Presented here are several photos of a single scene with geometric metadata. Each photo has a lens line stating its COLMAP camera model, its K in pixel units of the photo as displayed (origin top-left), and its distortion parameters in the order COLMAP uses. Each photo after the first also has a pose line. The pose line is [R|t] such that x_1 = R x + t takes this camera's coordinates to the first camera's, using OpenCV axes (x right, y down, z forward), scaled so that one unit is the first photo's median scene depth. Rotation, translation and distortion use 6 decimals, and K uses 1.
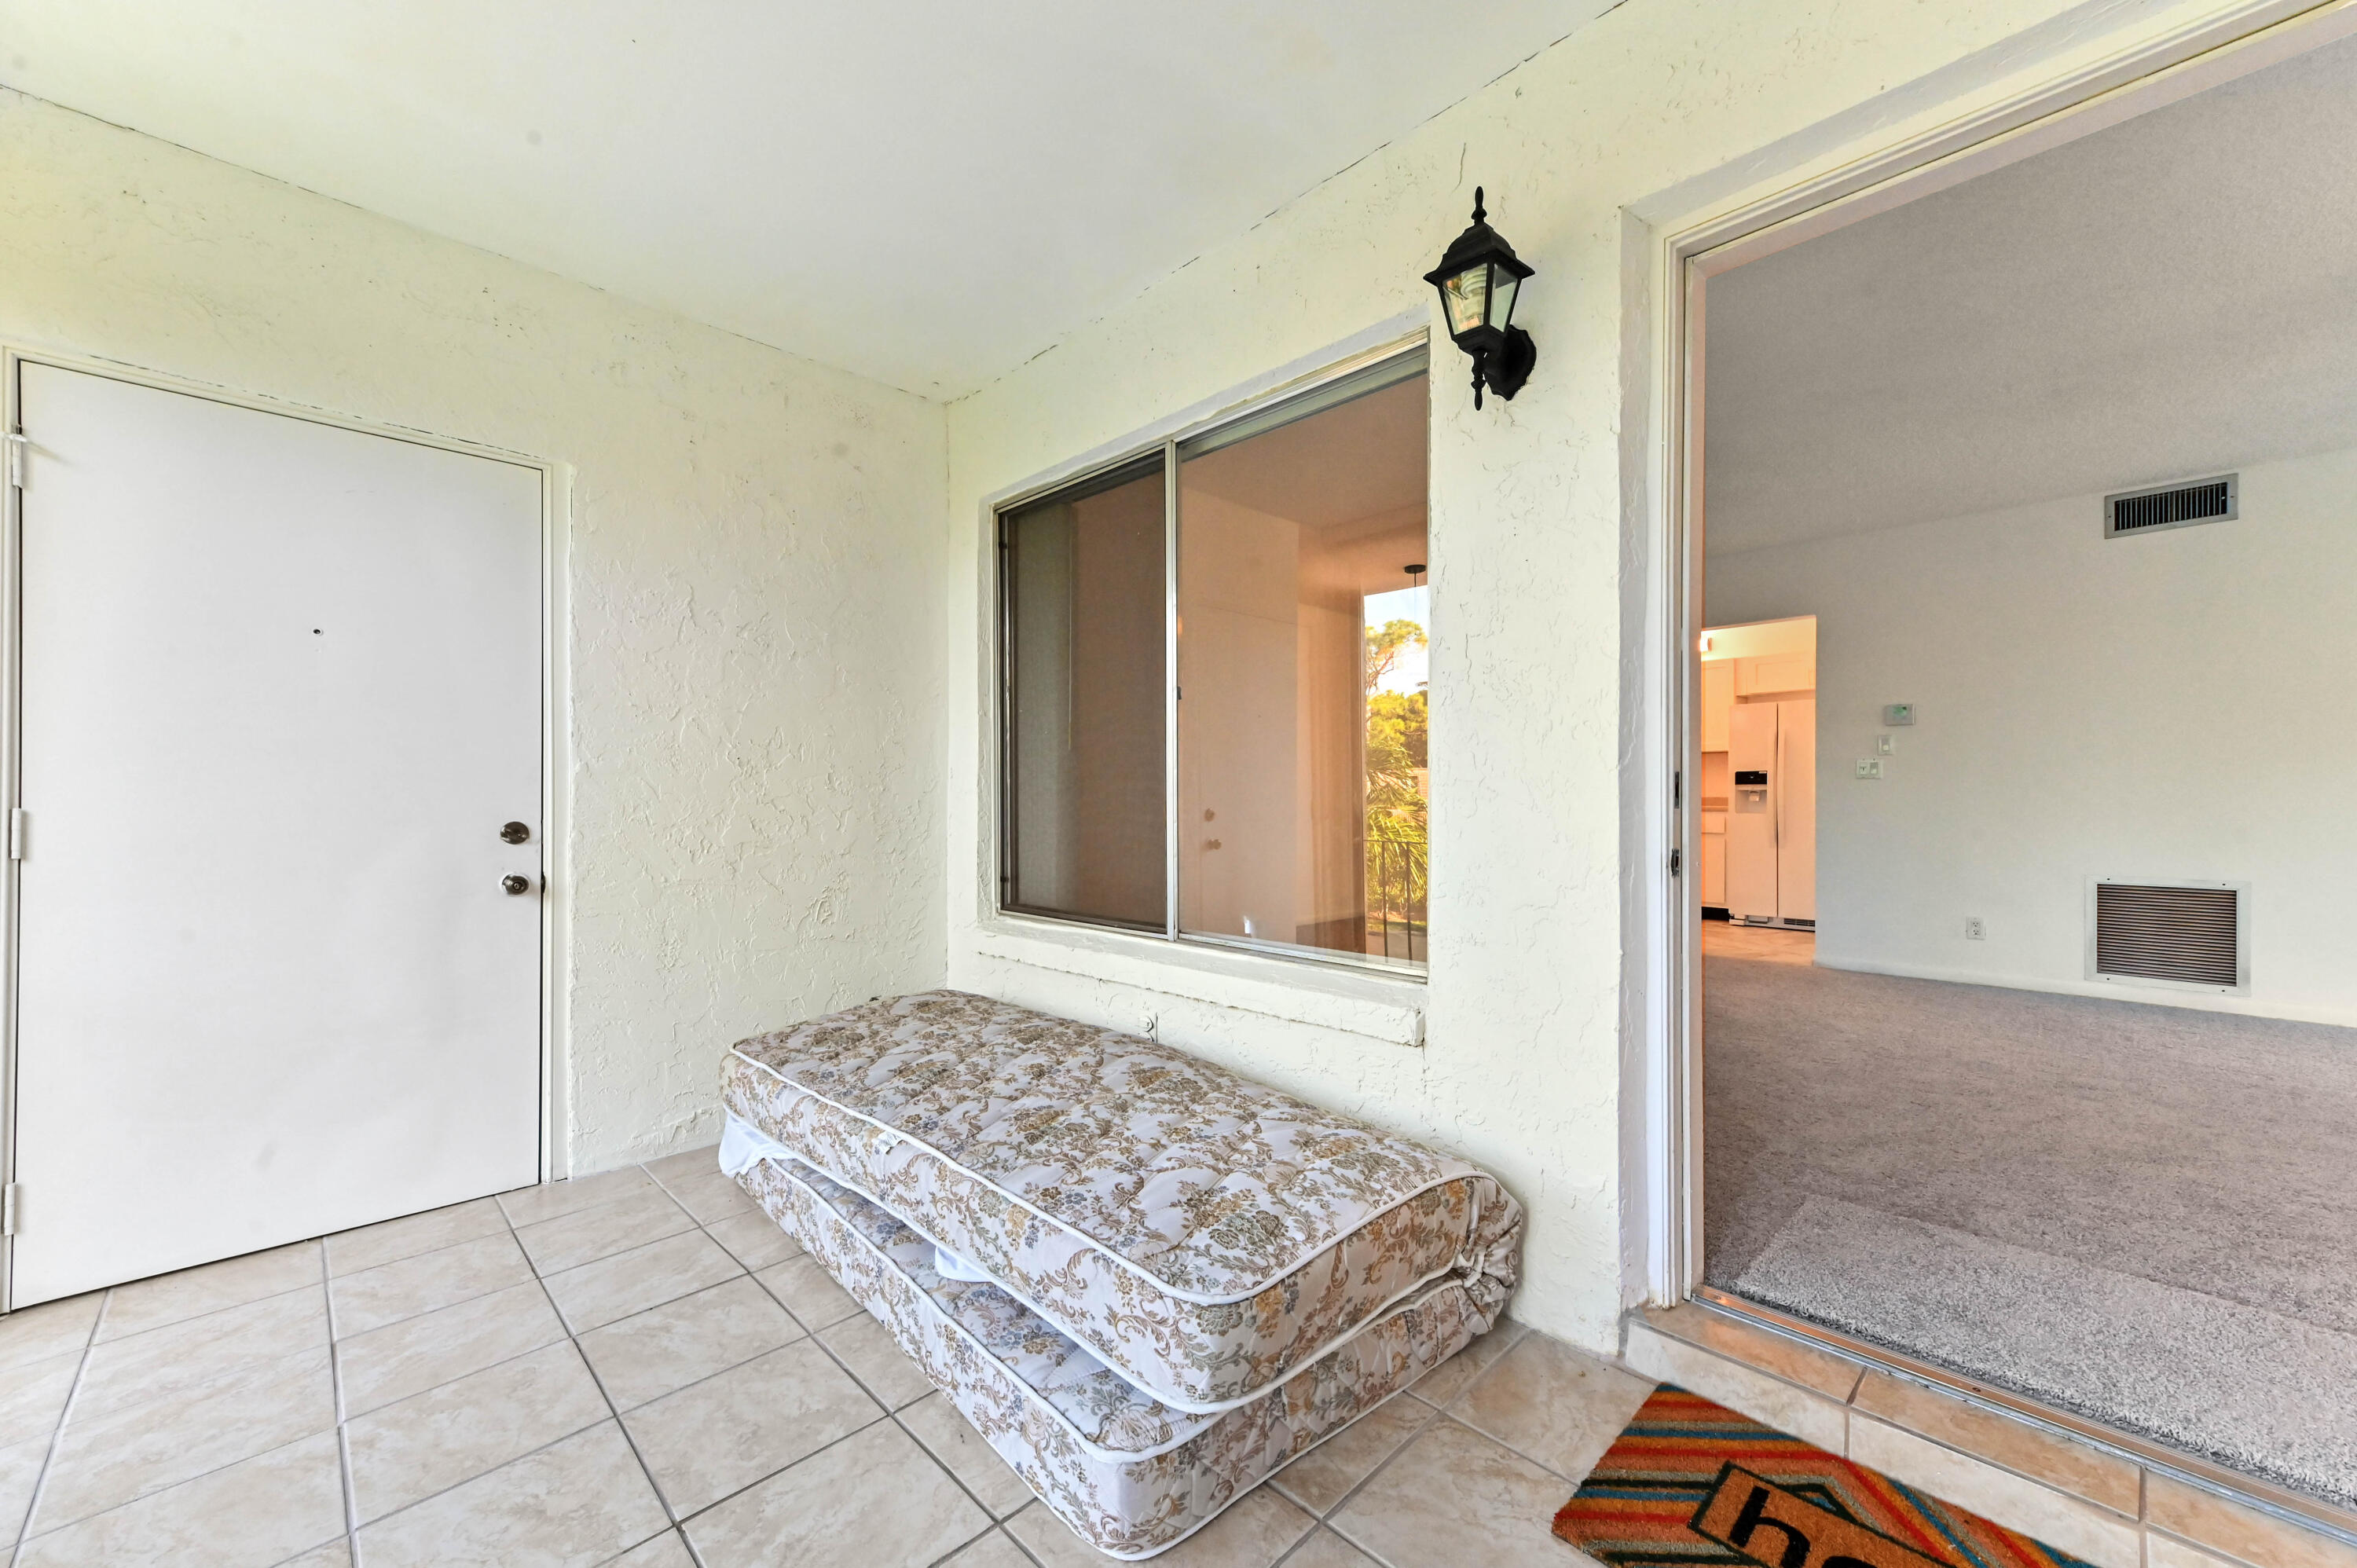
lens RADIAL K [[927.1, 0, 1171.3], [0, 927.1, 802.1], [0, 0, 1]] dist [0.013266, -0.000520]
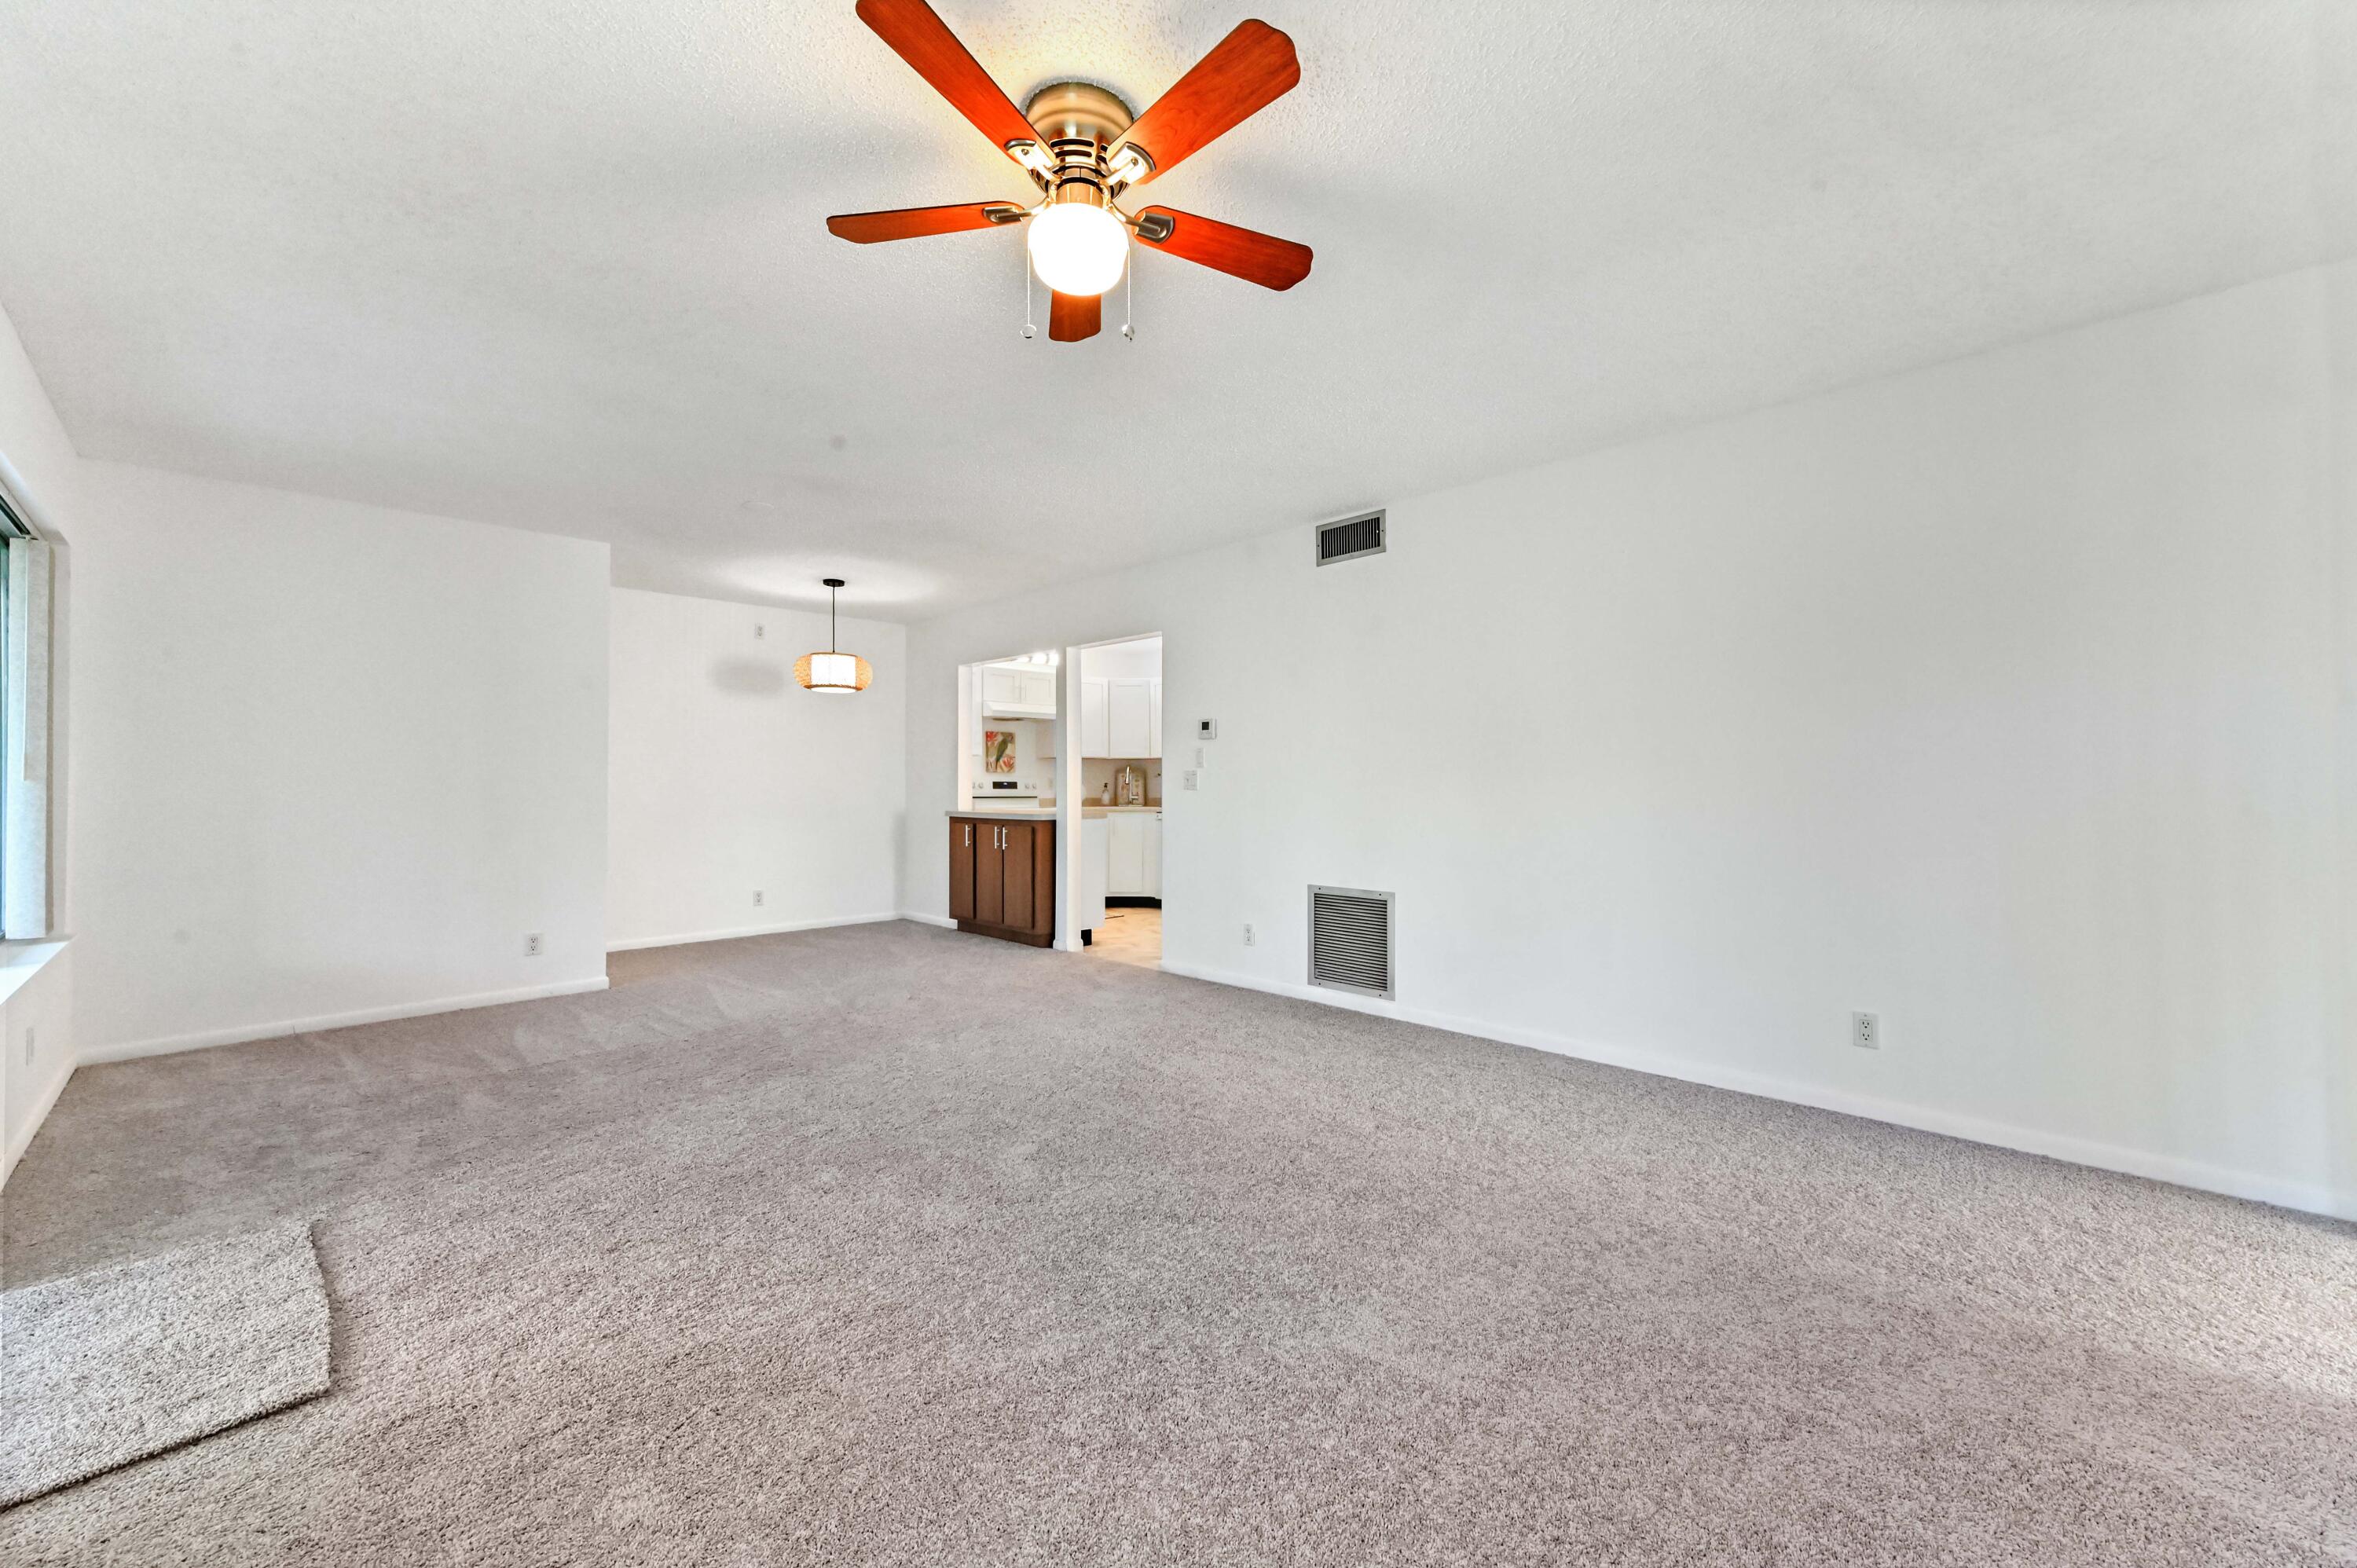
lens RADIAL K [[927.1, 0, 1187.0], [0, 927.1, 775.5], [0, 0, 1]] dist [0.013266, -0.000520]
pose [[0.999757, -0.003003, 0.021818, 0.853517], [0.003287, 0.999910, -0.013006, -0.032735], [-0.021777, 0.013074, 0.999677, -0.039383]]
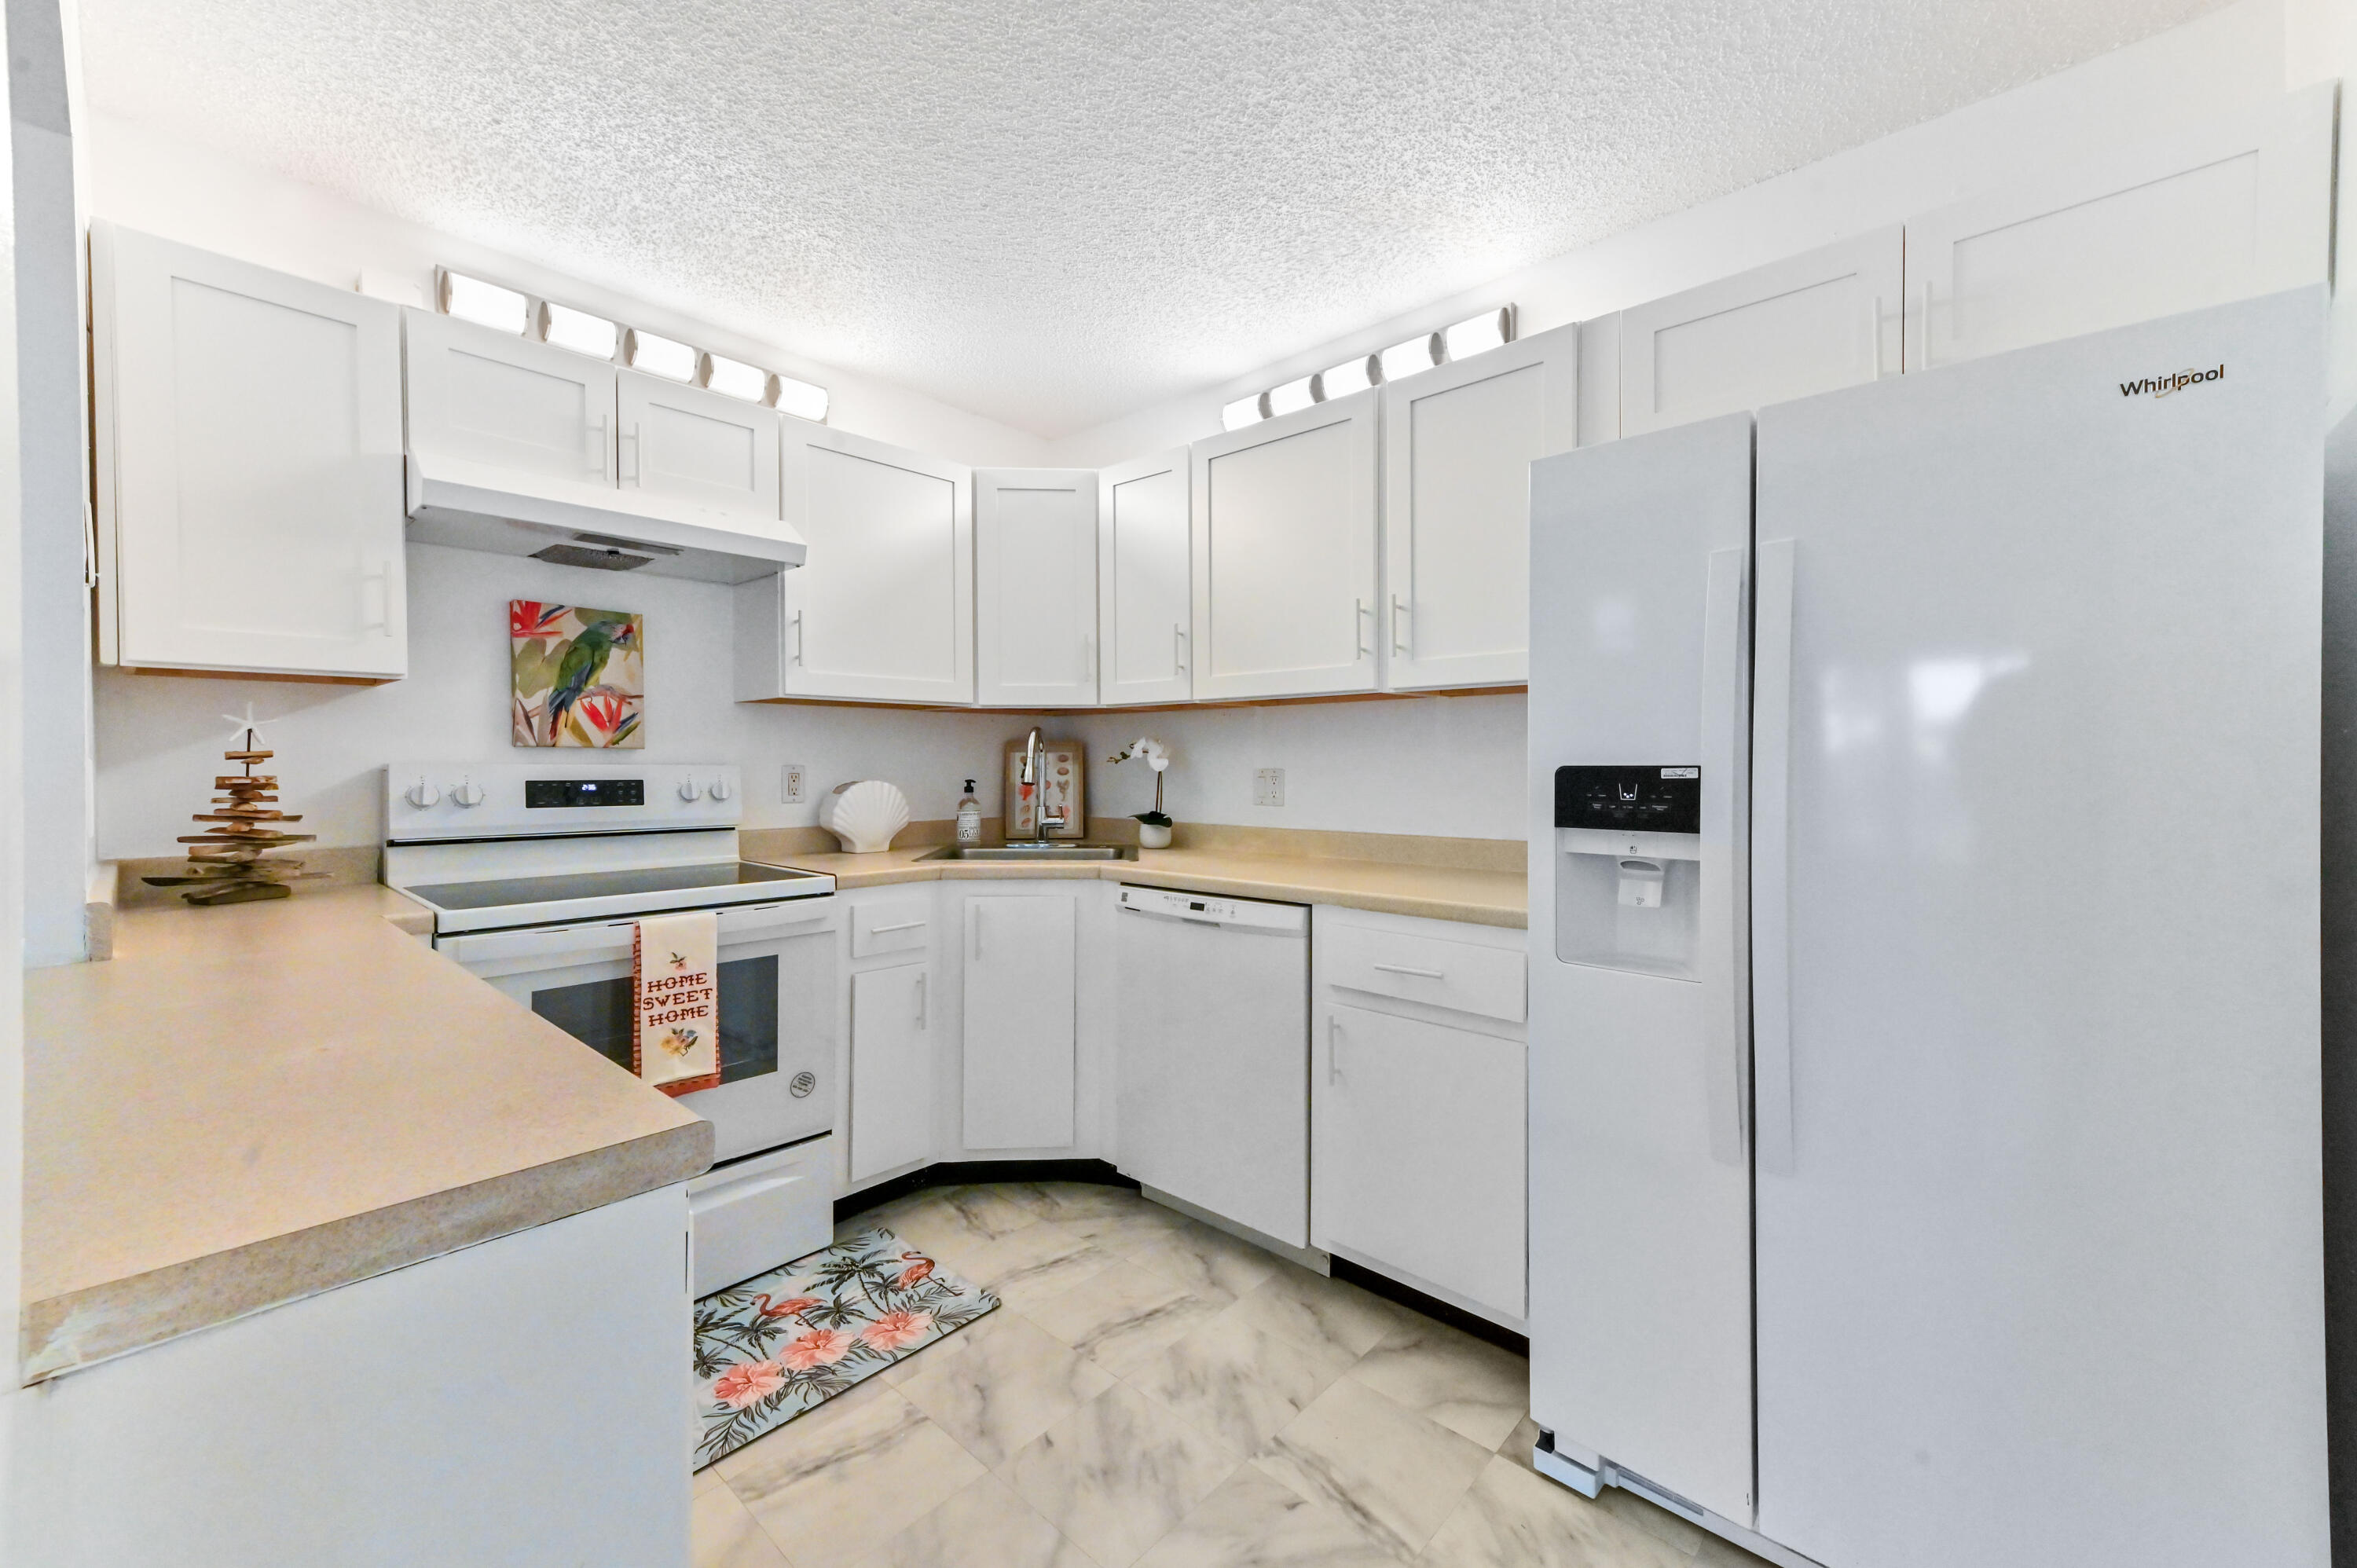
lens RADIAL K [[927.1, 0, 1180.9], [0, 927.1, 772.1], [0, 0, 1]] dist [0.013266, -0.000520]
pose [[0.997066, -0.002648, 0.076496, 0.824340], [0.002134, 0.999975, 0.006802, -0.053902], [-0.076512, -0.006619, 0.997047, 1.300936]]
